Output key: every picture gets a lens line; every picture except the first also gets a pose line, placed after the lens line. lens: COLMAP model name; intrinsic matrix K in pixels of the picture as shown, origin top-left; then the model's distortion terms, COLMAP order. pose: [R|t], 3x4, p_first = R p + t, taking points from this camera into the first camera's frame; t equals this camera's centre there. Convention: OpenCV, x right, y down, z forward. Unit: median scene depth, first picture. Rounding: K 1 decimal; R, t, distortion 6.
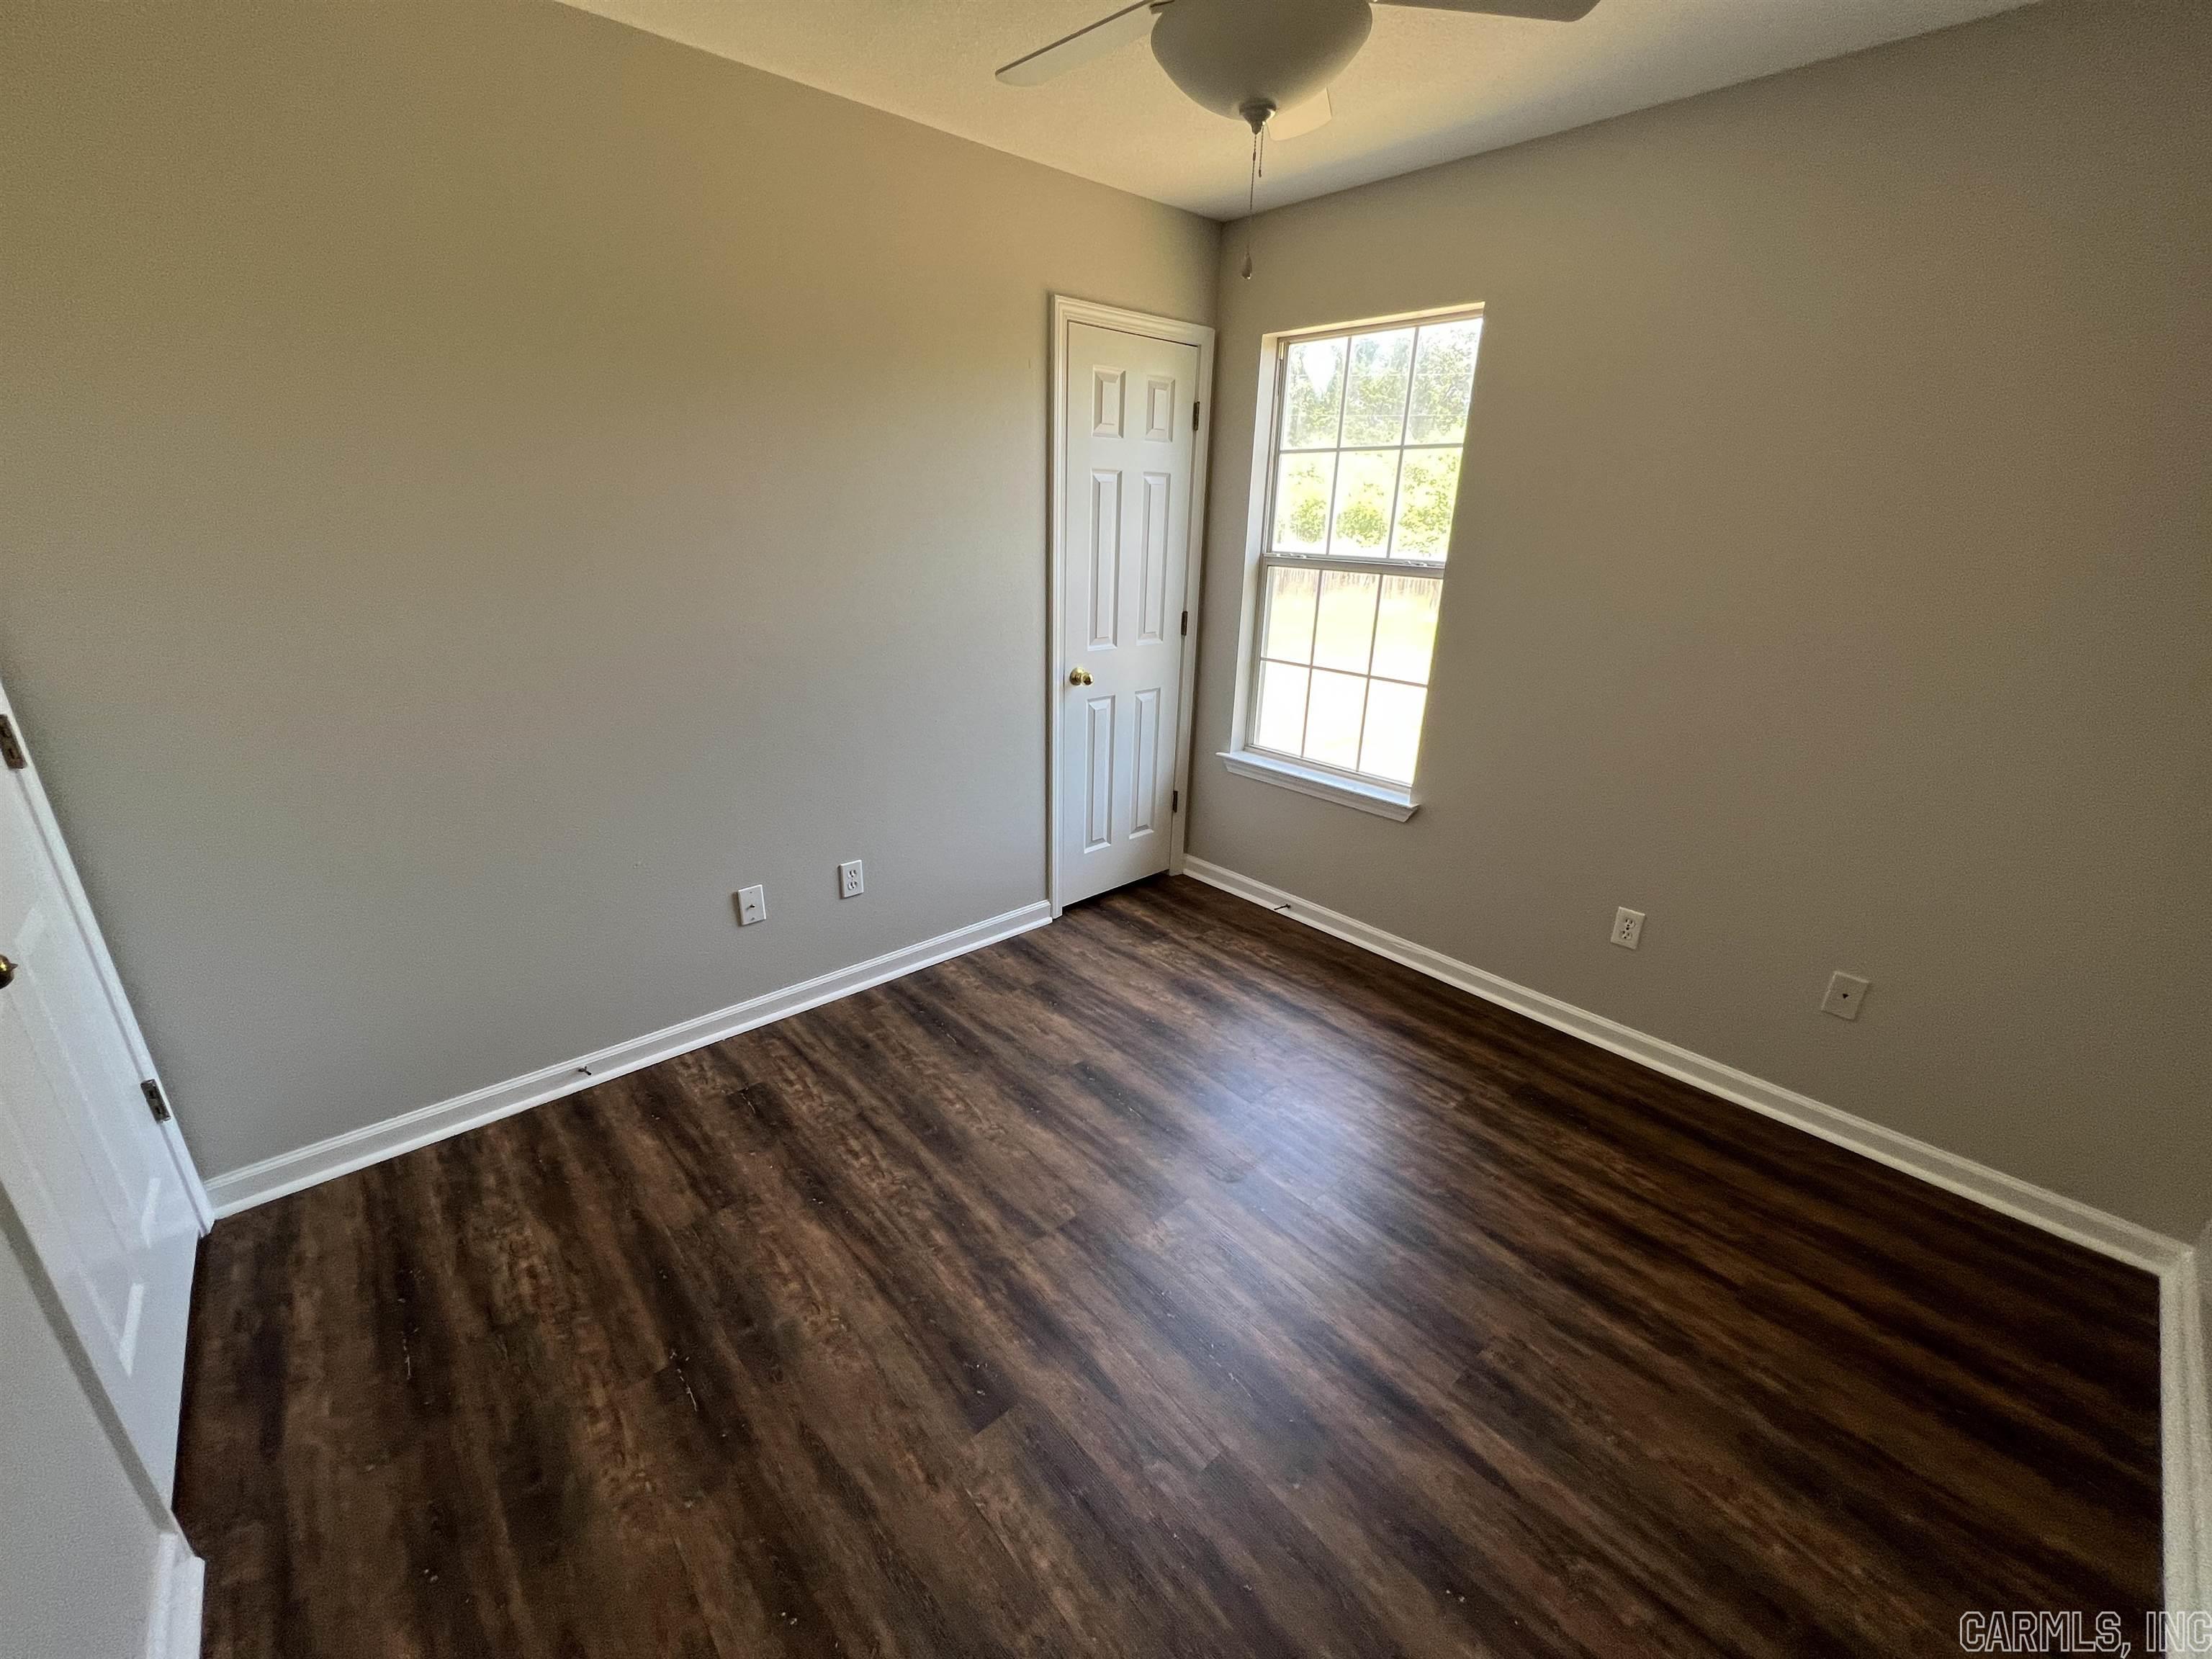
lens RADIAL K [[890.6, 0, 1103.8], [0, 890.6, 834.6], [0, 0, 1]] dist [0.002931, -0.000638]
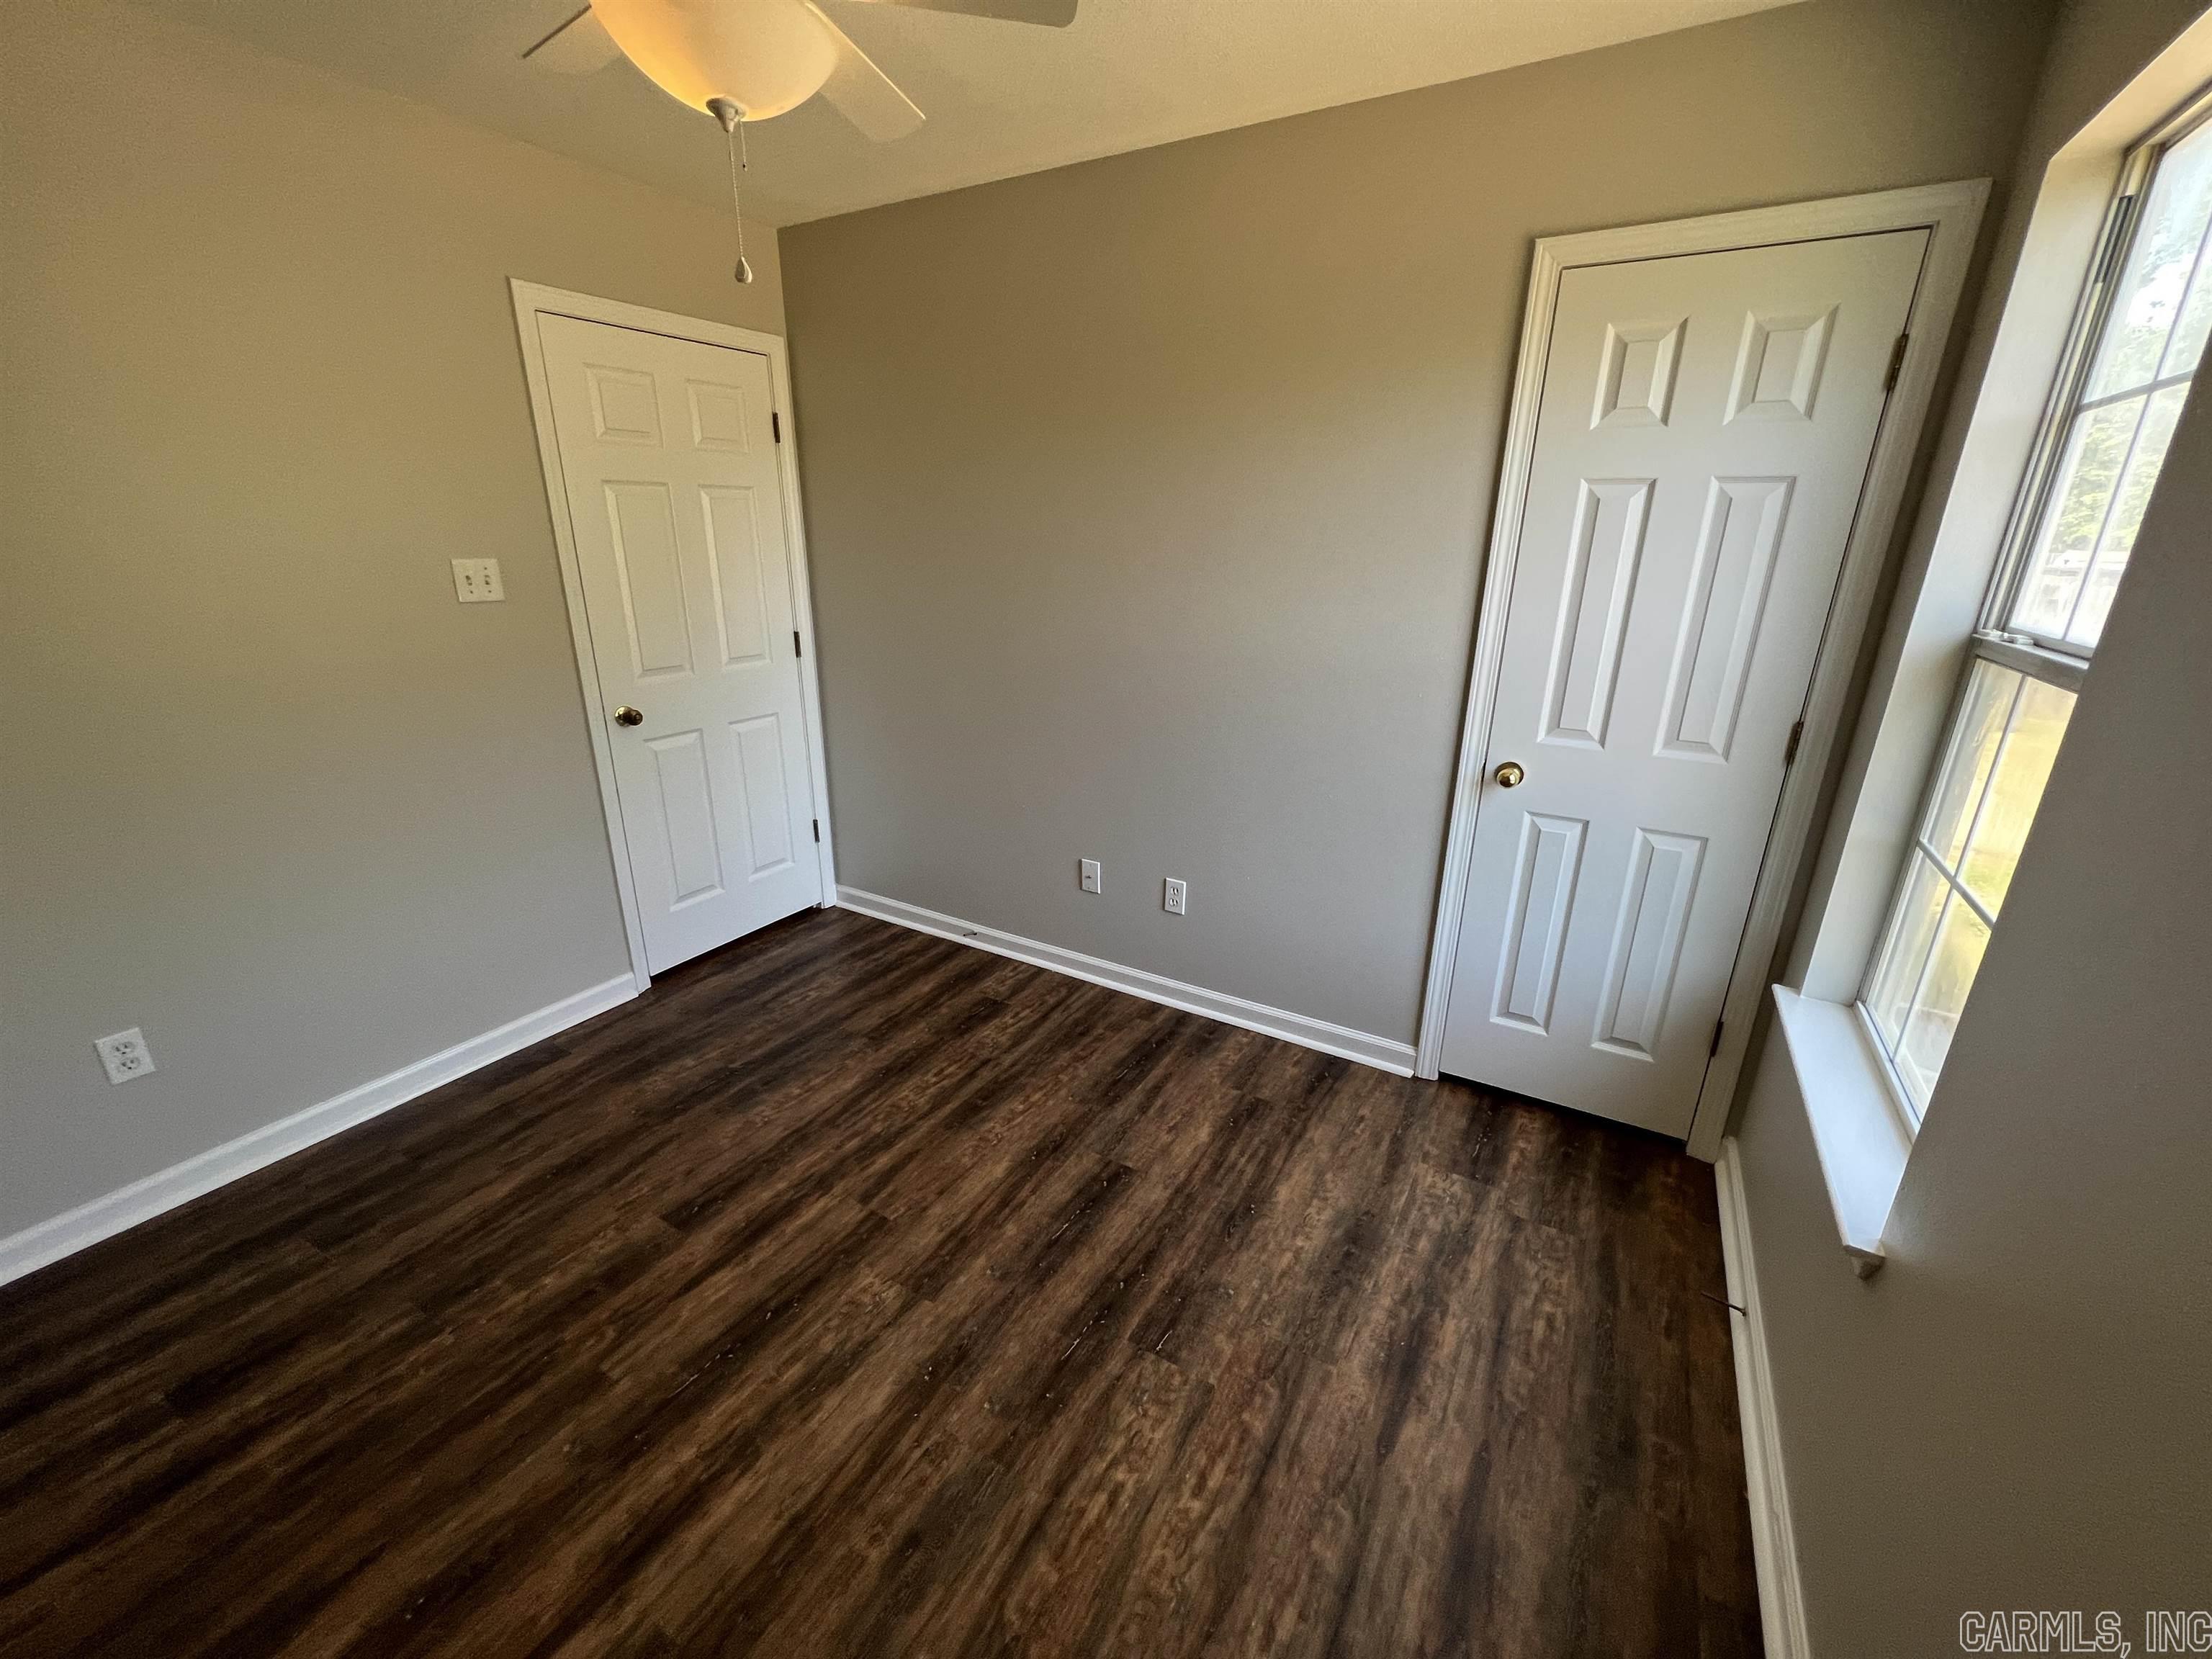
lens RADIAL K [[890.6, 0, 1093.0], [0, 890.6, 833.2], [0, 0, 1]] dist [0.002931, -0.000638]
pose [[0.294926, 0.292828, -0.909544, 0.786929], [-0.333949, 0.923445, 0.189018, -0.235743], [0.895263, 0.247995, 0.370137, 0.679809]]
